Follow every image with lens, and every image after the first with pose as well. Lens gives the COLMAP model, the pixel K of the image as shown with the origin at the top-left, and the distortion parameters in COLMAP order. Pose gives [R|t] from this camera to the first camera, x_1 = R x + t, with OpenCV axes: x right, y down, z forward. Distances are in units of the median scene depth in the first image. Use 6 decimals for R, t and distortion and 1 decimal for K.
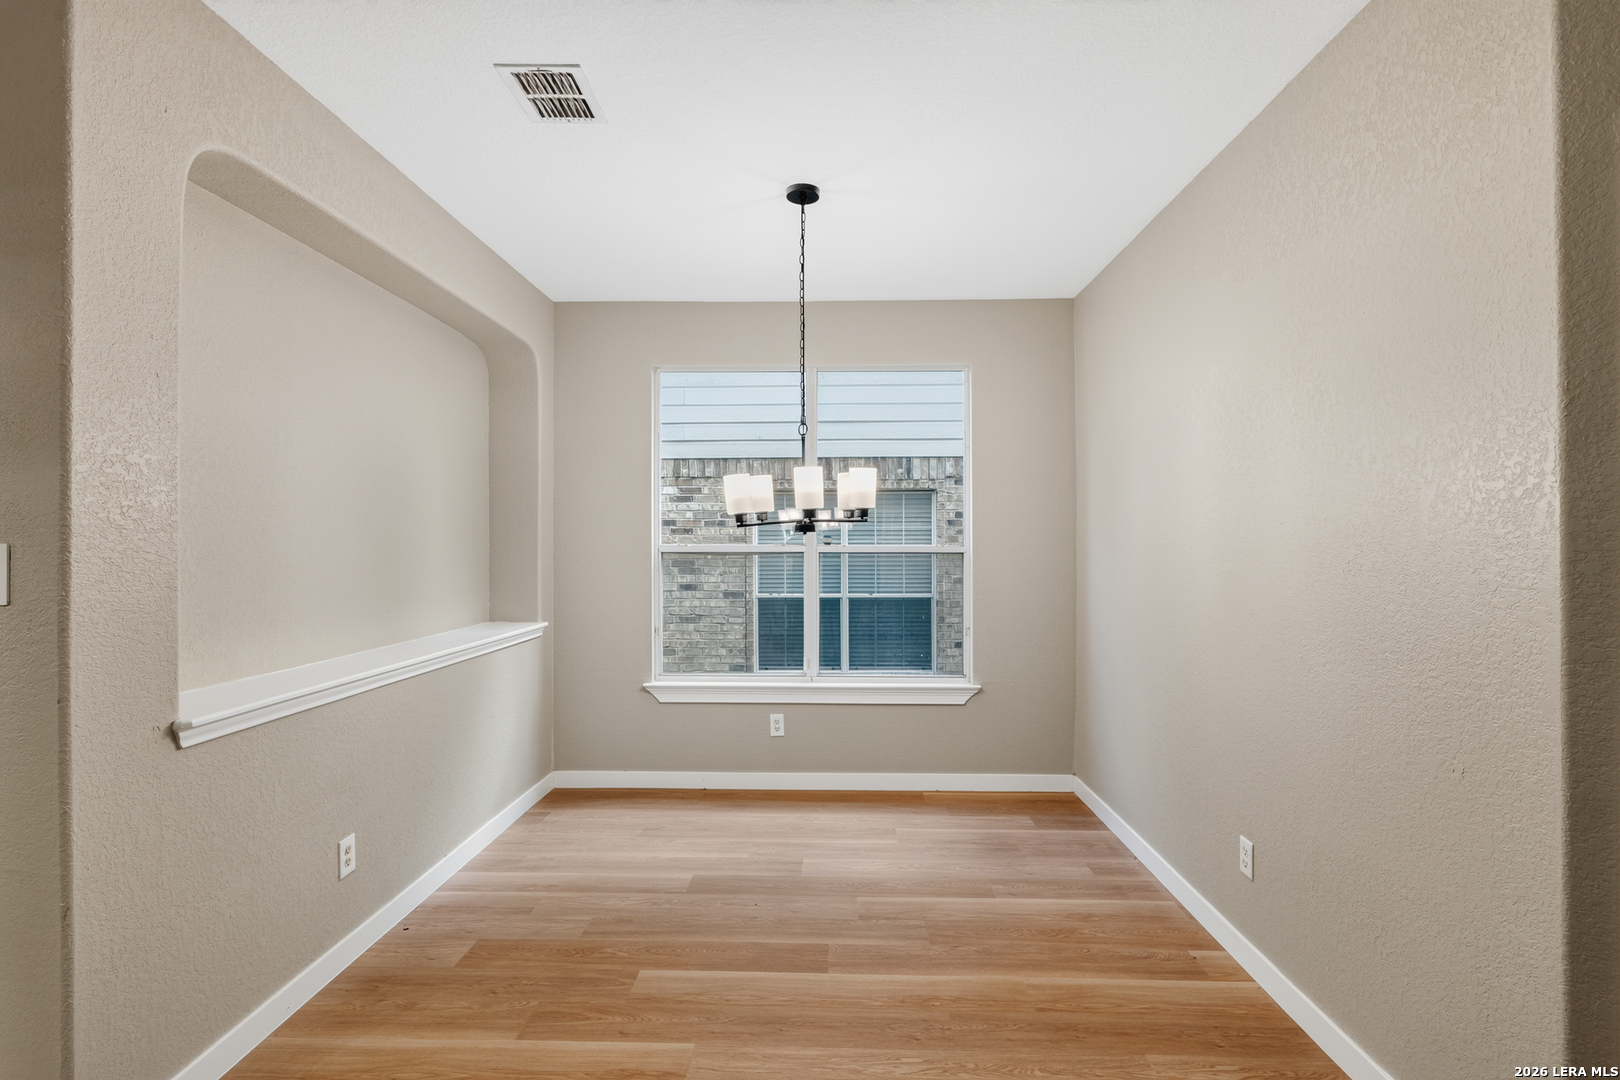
lens RADIAL K [[786.0, 0, 810.0], [0, 786.0, 540.0], [0, 0, 1]] dist [0.001060, 0.000313]
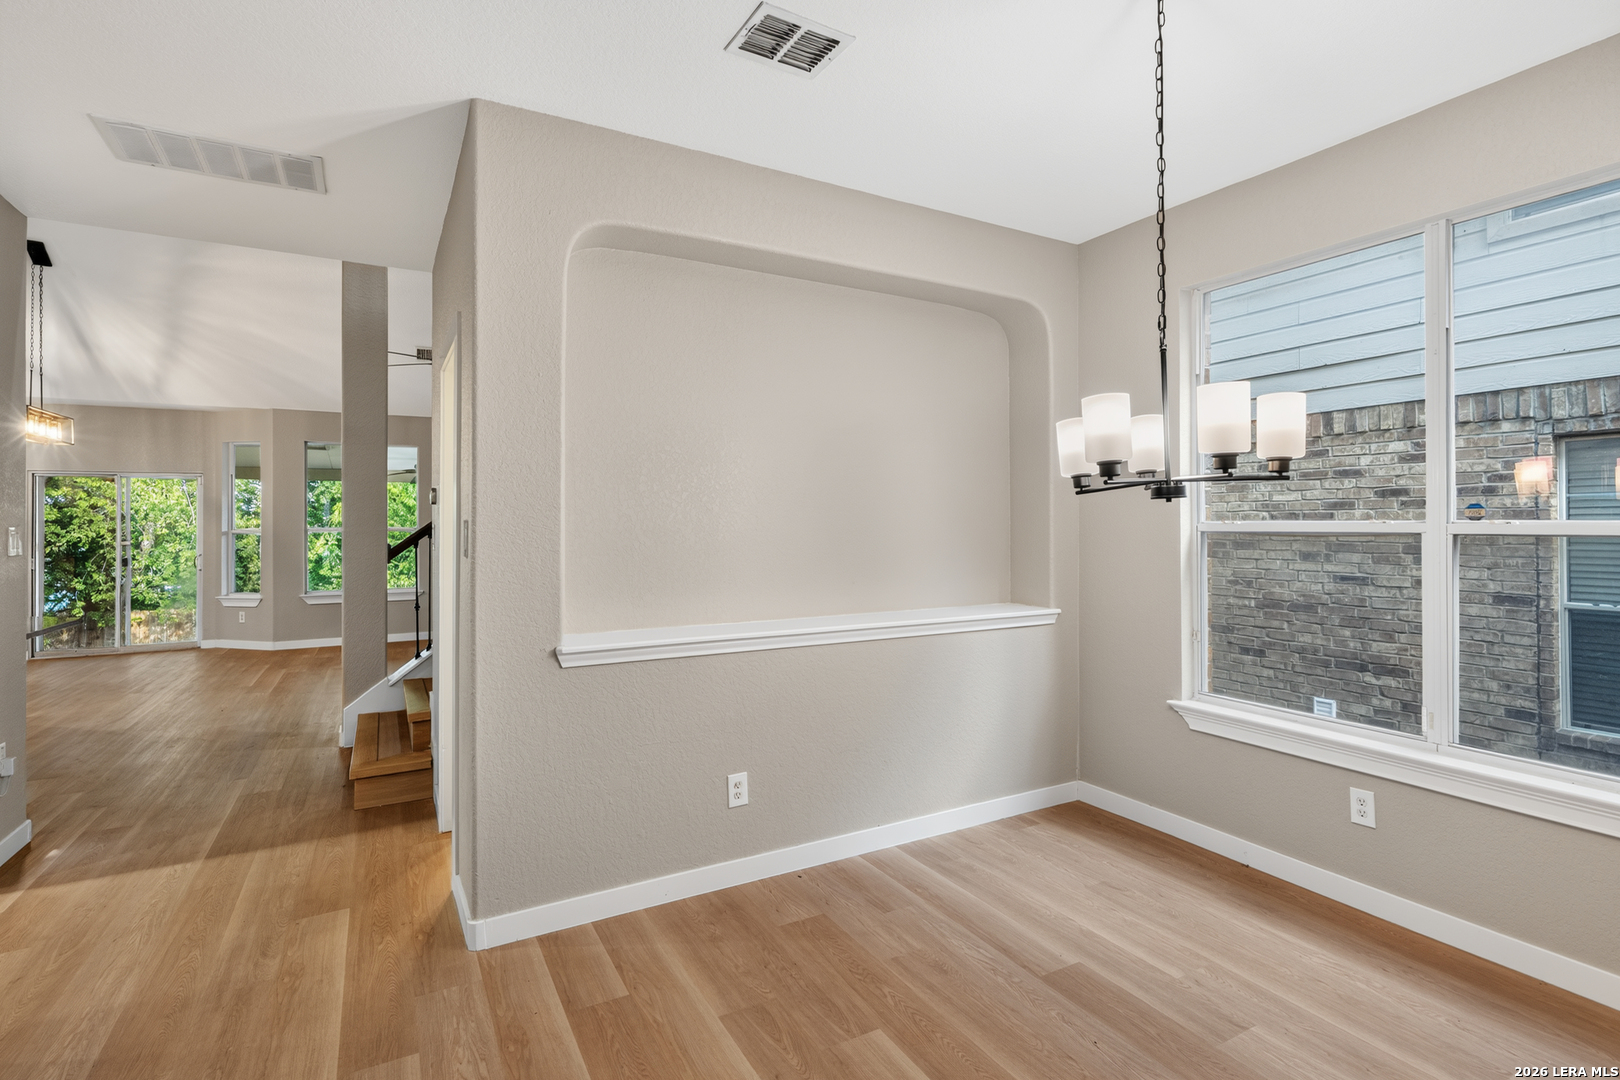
lens RADIAL K [[781.8, 0, 811.2], [0, 781.8, 511.2], [0, 0, 1]] dist [0.001266, -0.000219]
pose [[0.511518, -0.012845, -0.859176, 0.334333], [0.004508, 0.999915, -0.012265, 0.003853], [0.859261, 0.002401, 0.511533, 0.362293]]
